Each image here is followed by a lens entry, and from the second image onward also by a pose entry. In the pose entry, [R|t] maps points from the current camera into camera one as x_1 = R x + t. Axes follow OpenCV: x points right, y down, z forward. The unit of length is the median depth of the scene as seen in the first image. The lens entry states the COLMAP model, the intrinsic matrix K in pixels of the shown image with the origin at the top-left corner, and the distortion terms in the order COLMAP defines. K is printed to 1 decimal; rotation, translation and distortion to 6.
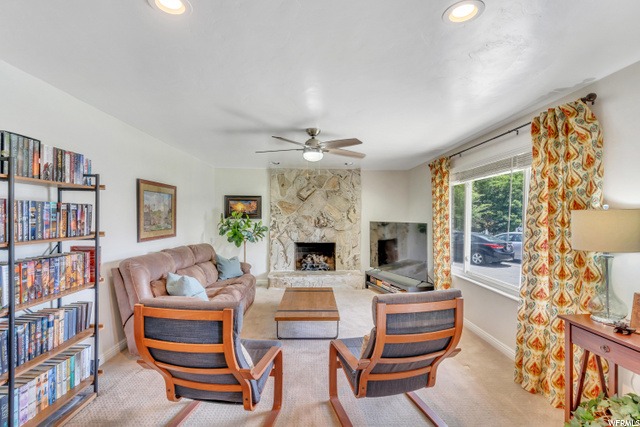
lens RADIAL K [[309.7, 0, 321.0], [0, 309.7, 224.4], [0, 0, 1]] dist [0.006442, -0.000045]
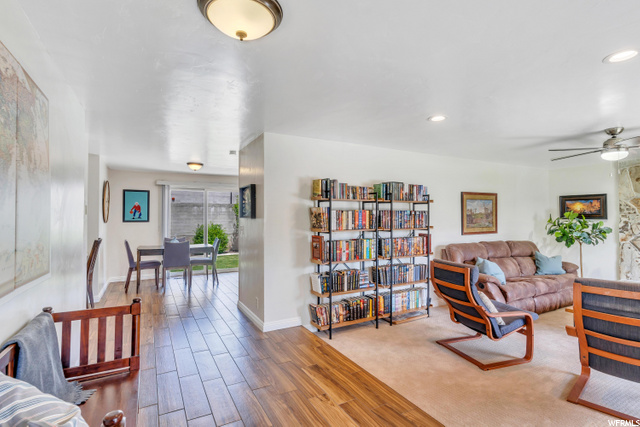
lens RADIAL K [[309.7, 0, 321.8], [0, 309.7, 213.7], [0, 0, 1]] dist [0.006442, -0.000045]
pose [[0.458470, -0.016178, -0.888563, 0.605984], [-0.017706, 0.999470, -0.027333, 0.013109], [0.888533, 0.028264, 0.457940, -0.391733]]
